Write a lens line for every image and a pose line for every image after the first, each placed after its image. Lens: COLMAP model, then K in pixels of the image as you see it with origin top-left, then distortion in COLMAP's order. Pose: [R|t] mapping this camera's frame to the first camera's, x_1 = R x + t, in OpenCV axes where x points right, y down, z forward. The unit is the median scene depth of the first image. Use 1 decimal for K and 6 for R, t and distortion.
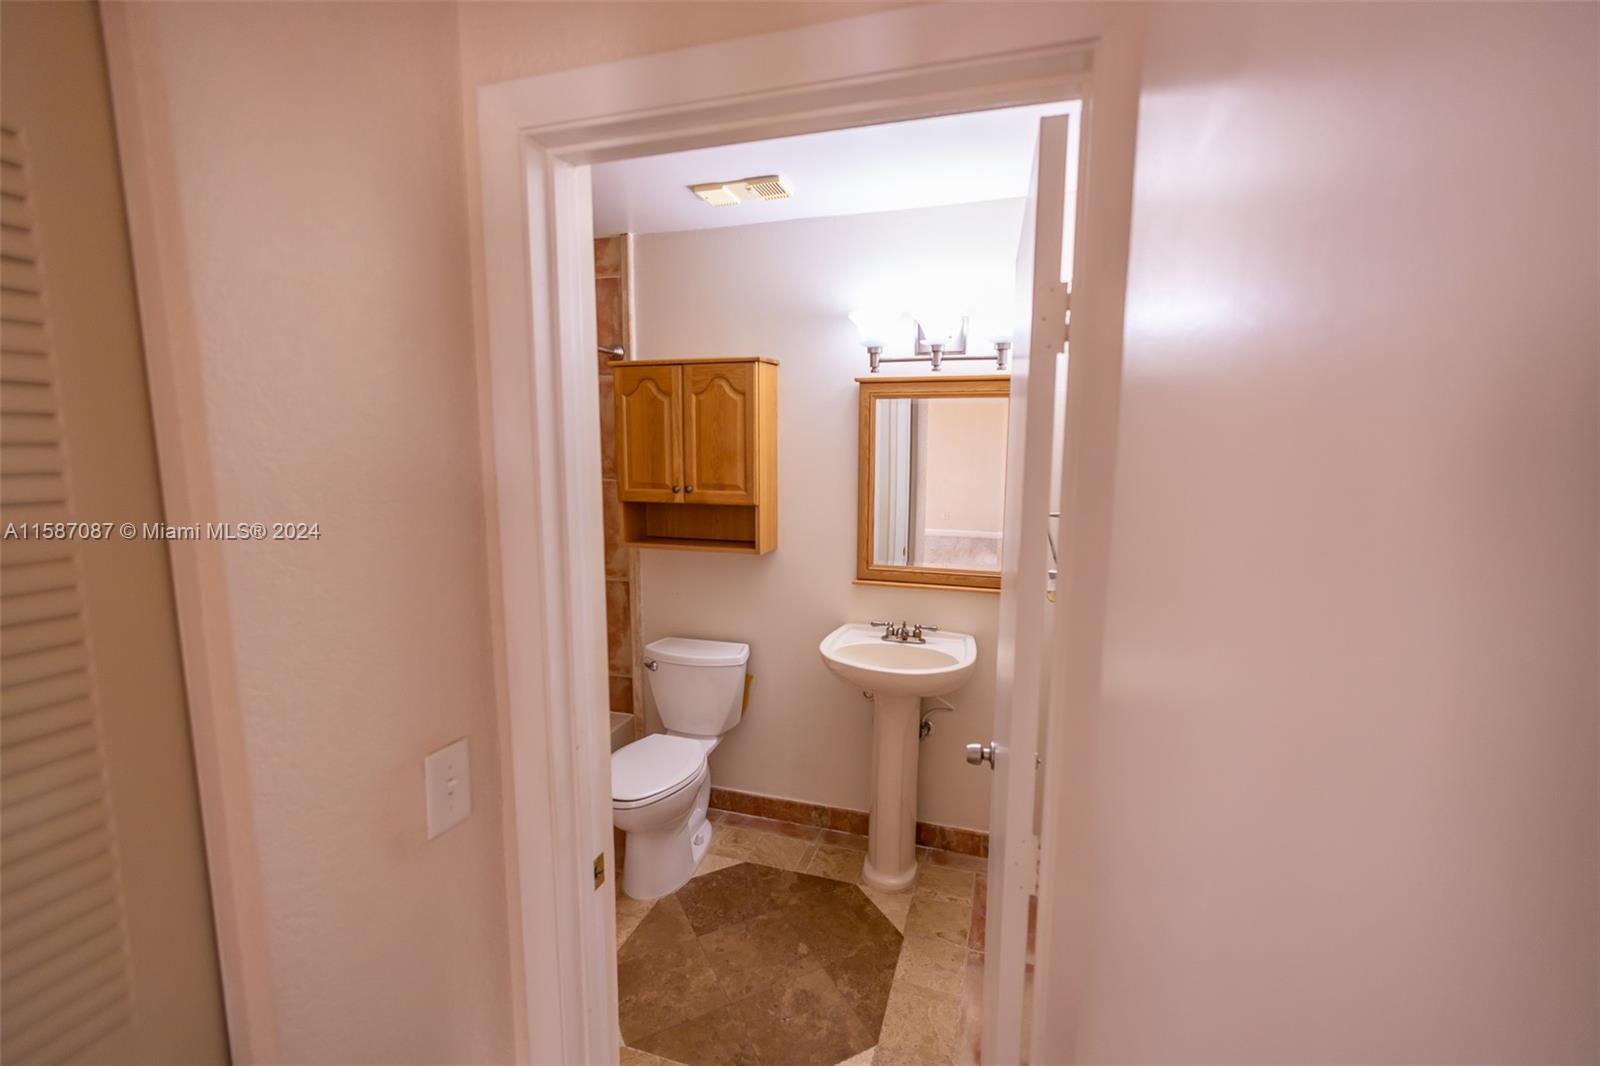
lens RADIAL K [[675.9, 0, 803.4], [0, 675.9, 530.3], [0, 0, 1]] dist [-0.004455, 0.001469]
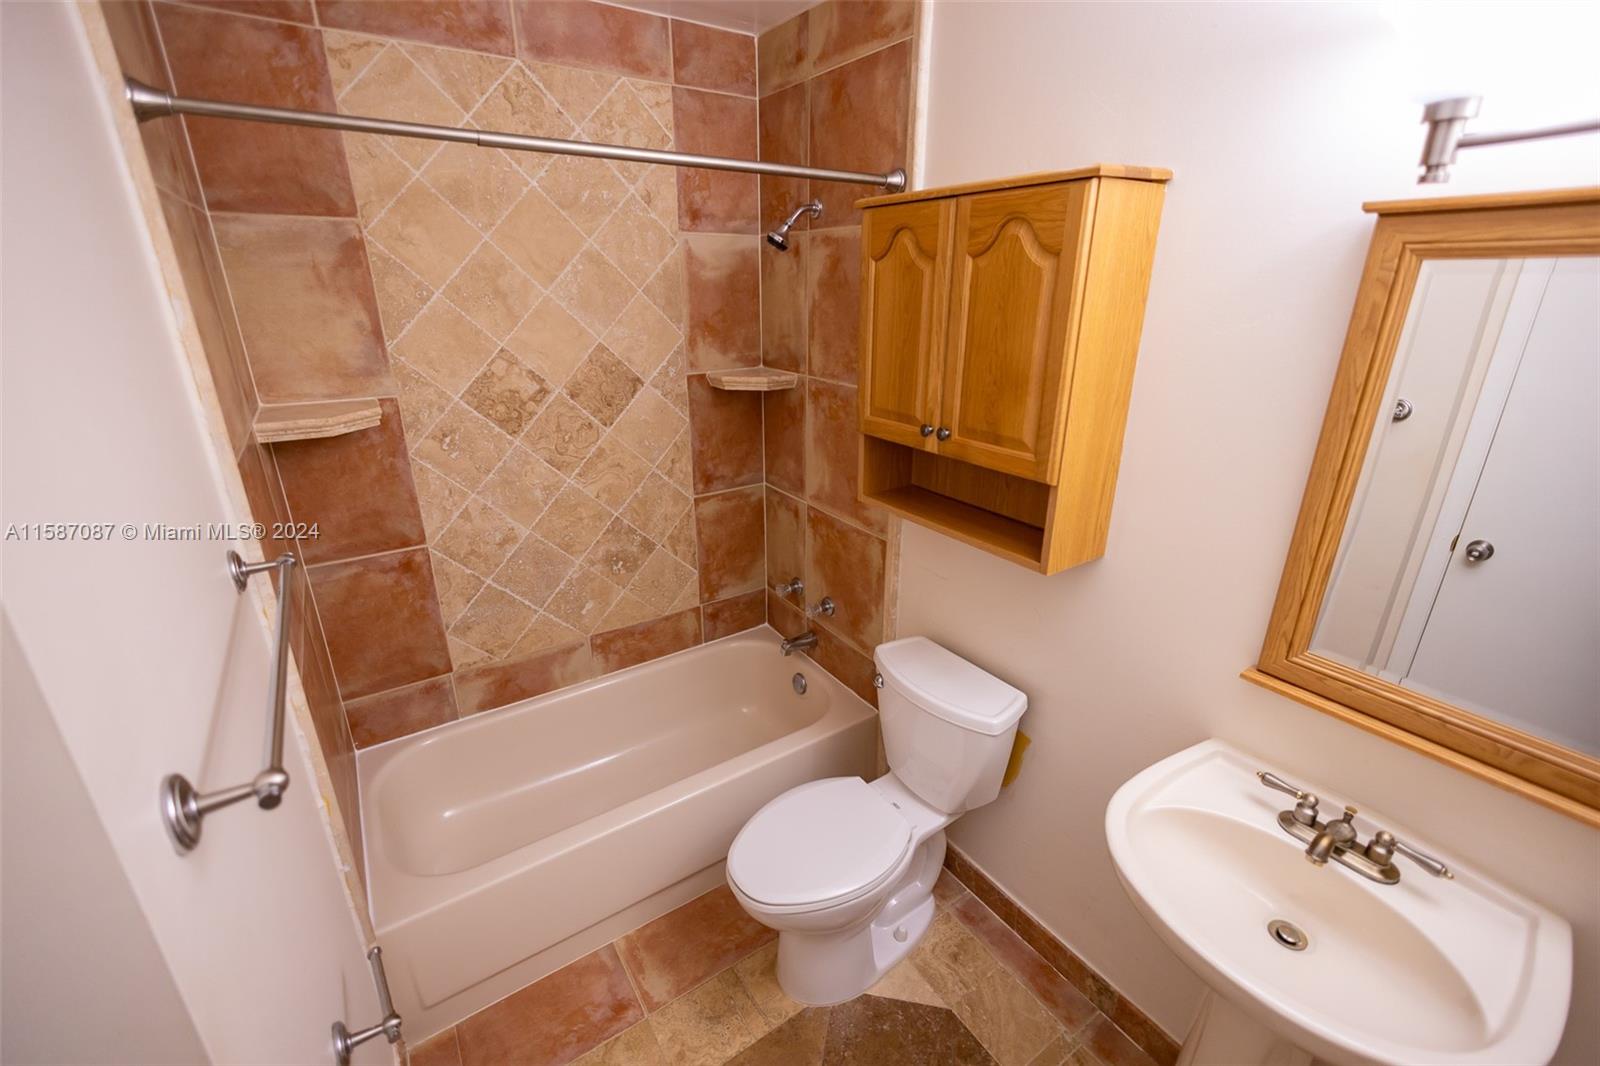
lens RADIAL K [[675.9, 0, 800.7], [0, 675.9, 534.3], [0, 0, 1]] dist [-0.004455, 0.001469]
pose [[0.788466, 0.213976, -0.576659, 0.081785], [-0.081827, 0.965695, 0.246451, -0.109439], [0.609611, -0.147132, 0.778926, 0.470462]]
